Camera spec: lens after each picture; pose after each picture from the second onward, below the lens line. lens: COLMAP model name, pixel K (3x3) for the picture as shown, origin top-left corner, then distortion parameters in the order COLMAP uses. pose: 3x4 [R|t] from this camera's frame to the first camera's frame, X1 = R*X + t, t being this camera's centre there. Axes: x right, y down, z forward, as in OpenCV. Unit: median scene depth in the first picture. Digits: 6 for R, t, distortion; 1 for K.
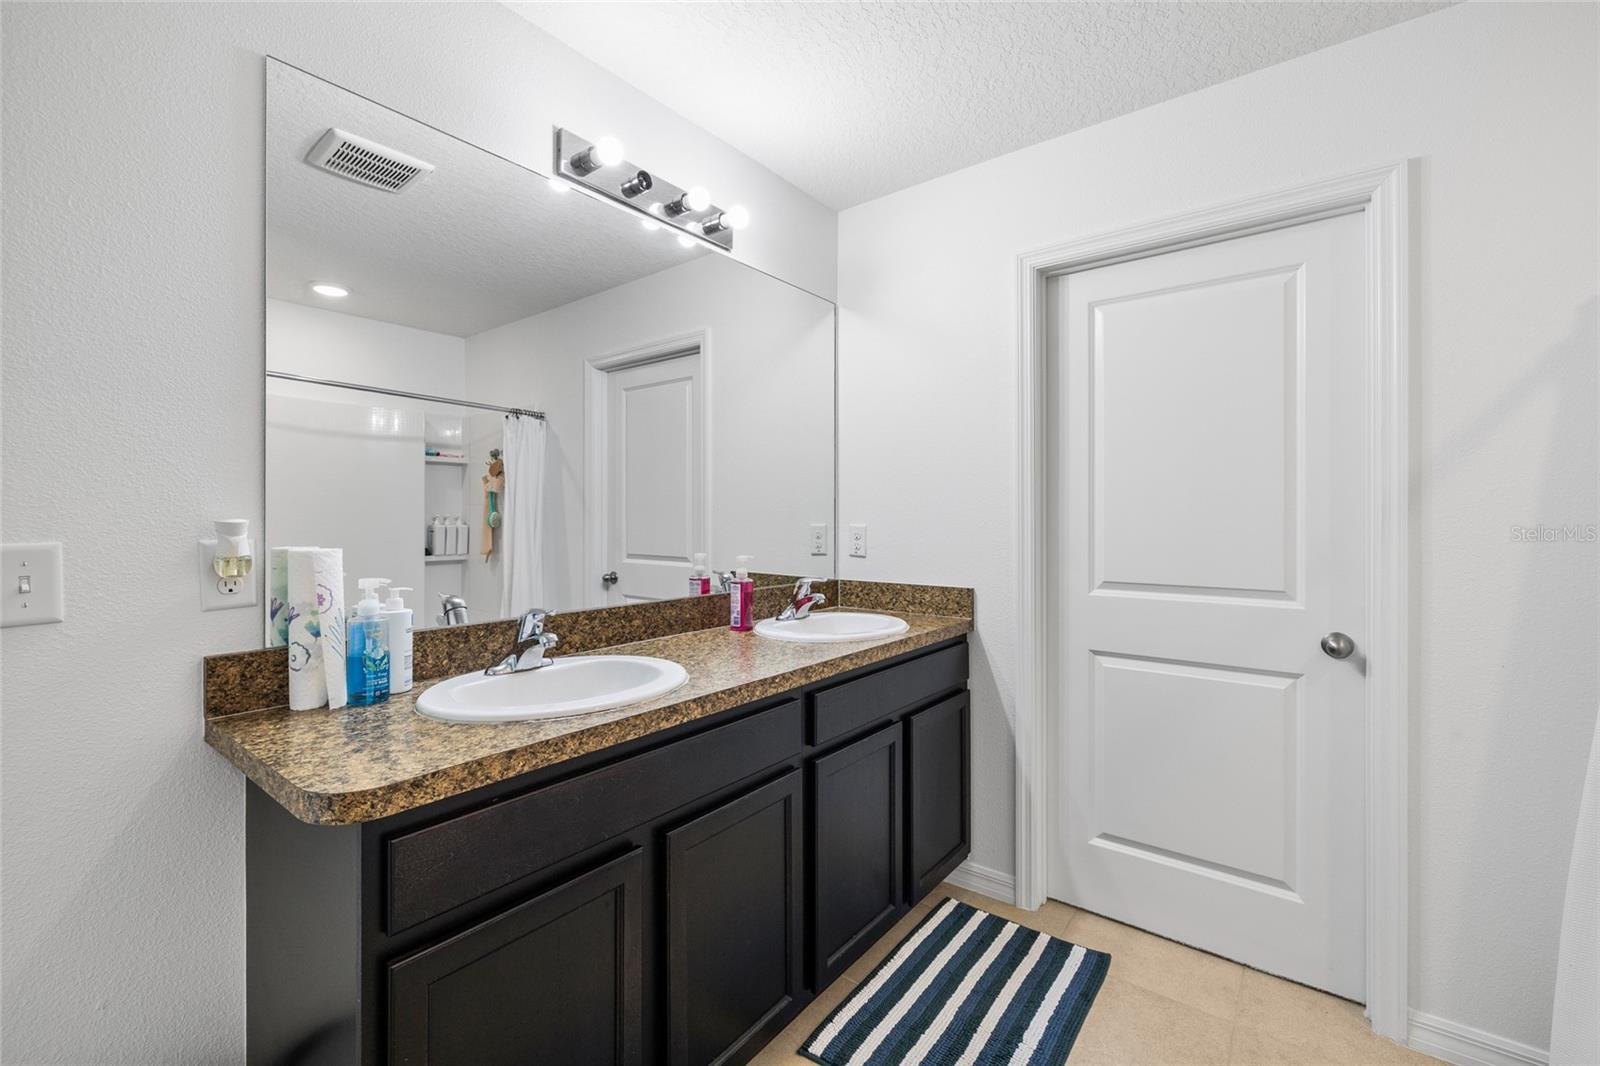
lens RADIAL K [[673.6, 0, 796.8], [0, 673.6, 517.7], [0, 0, 1]] dist [0.000311, -0.000064]
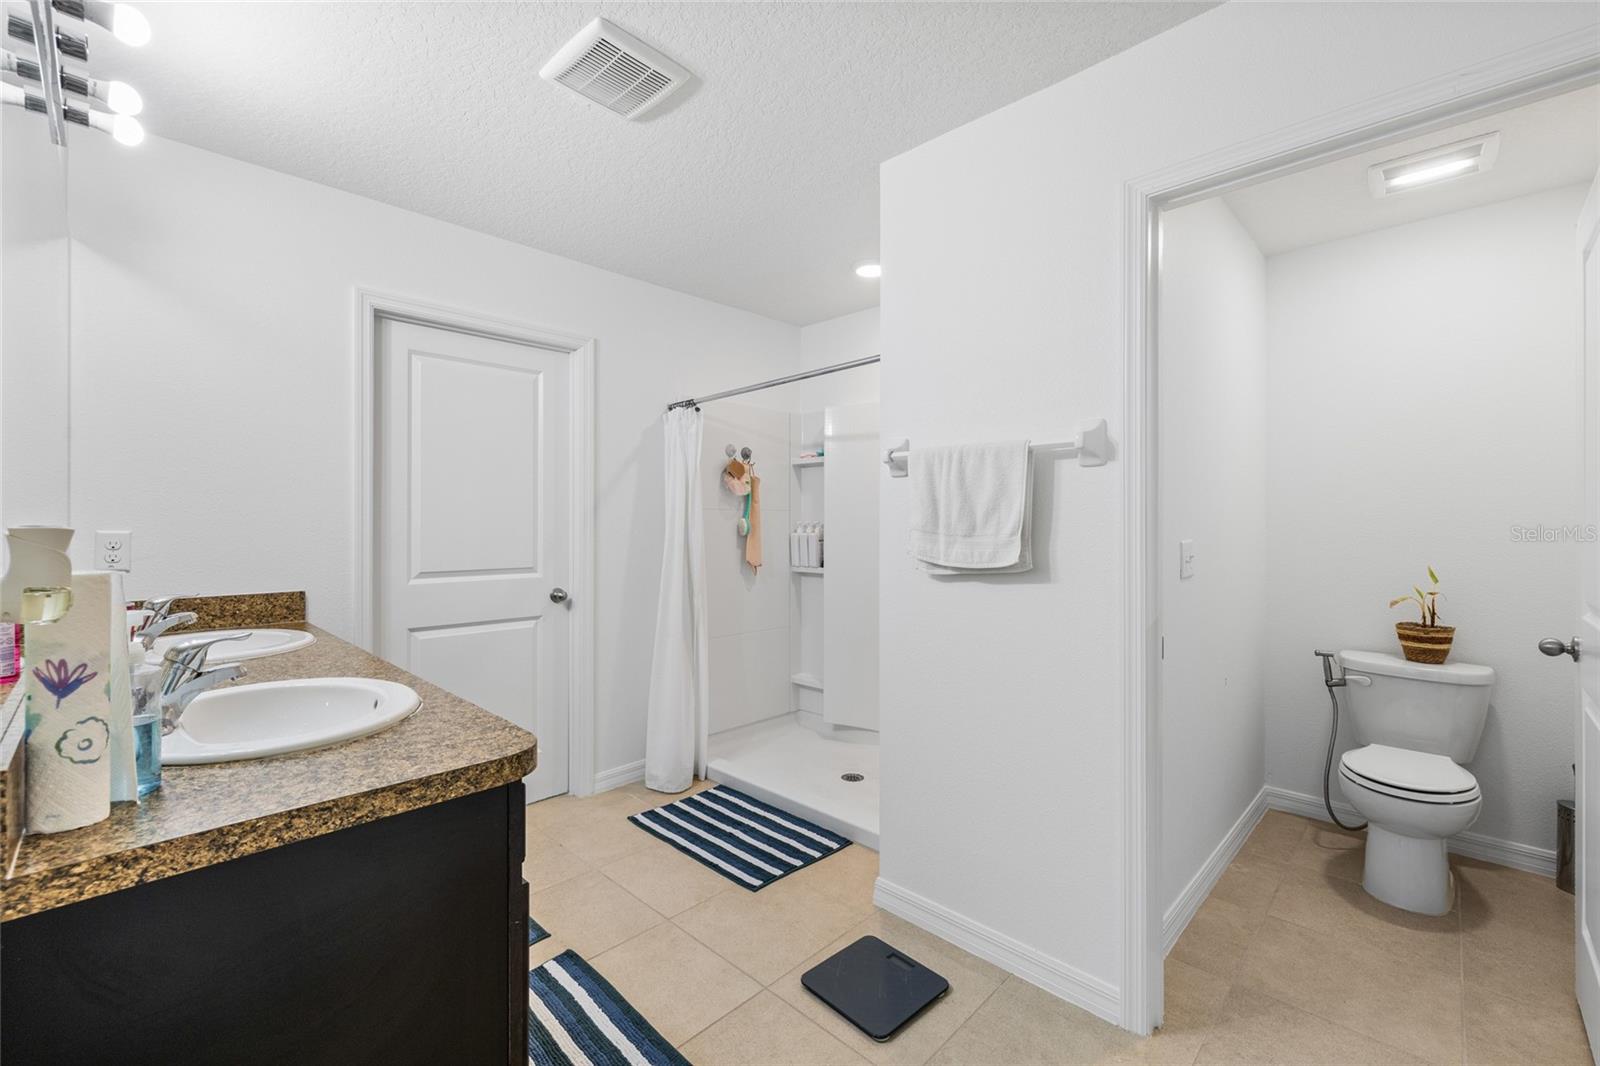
lens RADIAL K [[673.6, 0, 797.5], [0, 673.6, 528.0], [0, 0, 1]] dist [0.000311, -0.000064]
pose [[0.117953, -0.008088, 0.992986, -0.830358], [-0.002222, 0.999962, 0.008409, -0.002151], [-0.993017, -0.003198, 0.117931, 0.164354]]
